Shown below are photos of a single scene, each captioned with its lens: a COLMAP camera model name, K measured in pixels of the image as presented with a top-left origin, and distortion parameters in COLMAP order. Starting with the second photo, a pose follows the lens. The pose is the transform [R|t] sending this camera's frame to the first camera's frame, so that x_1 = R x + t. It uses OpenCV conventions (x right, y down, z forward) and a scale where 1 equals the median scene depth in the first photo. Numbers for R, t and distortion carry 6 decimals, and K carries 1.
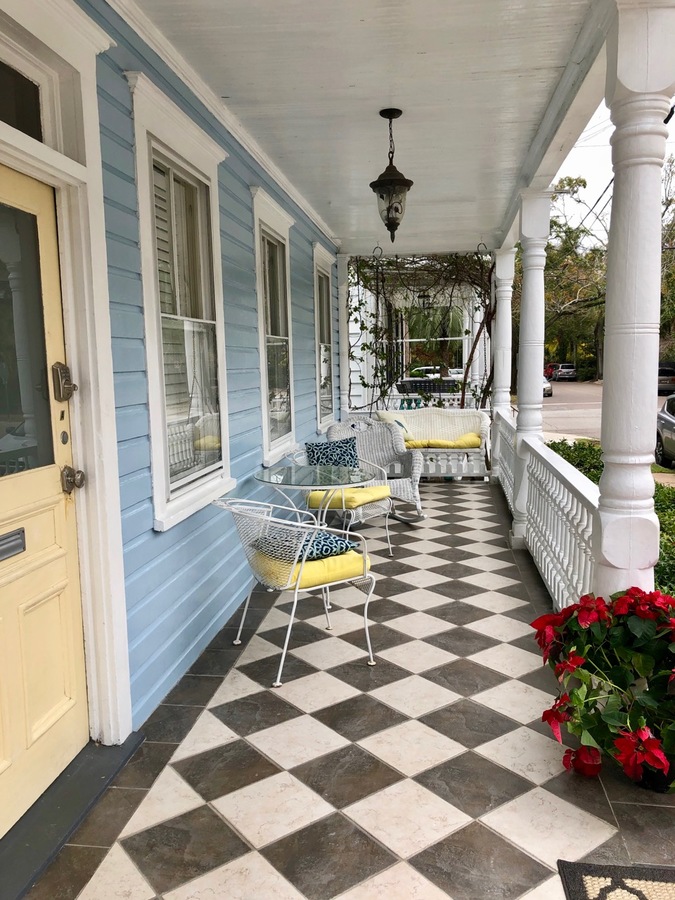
lens RADIAL K [[740.7, 0, 339.4], [0, 740.7, 449.5], [0, 0, 1]] dist [0.000648, -0.002338]
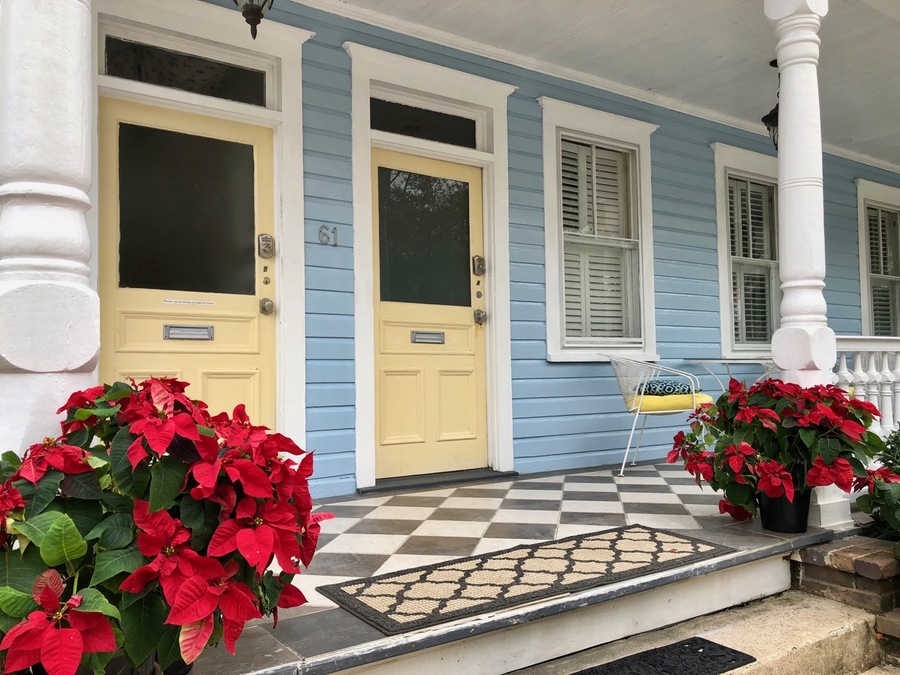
lens RADIAL K [[740.7, 0, 449.0], [0, 740.7, 337.7], [0, 0, 1]] dist [0.000648, -0.002338]
pose [[0.662368, -0.023912, -0.748797, 0.978124], [-0.088449, 0.990004, -0.109855, 0.303352], [0.743939, 0.138995, 0.653633, -0.272331]]
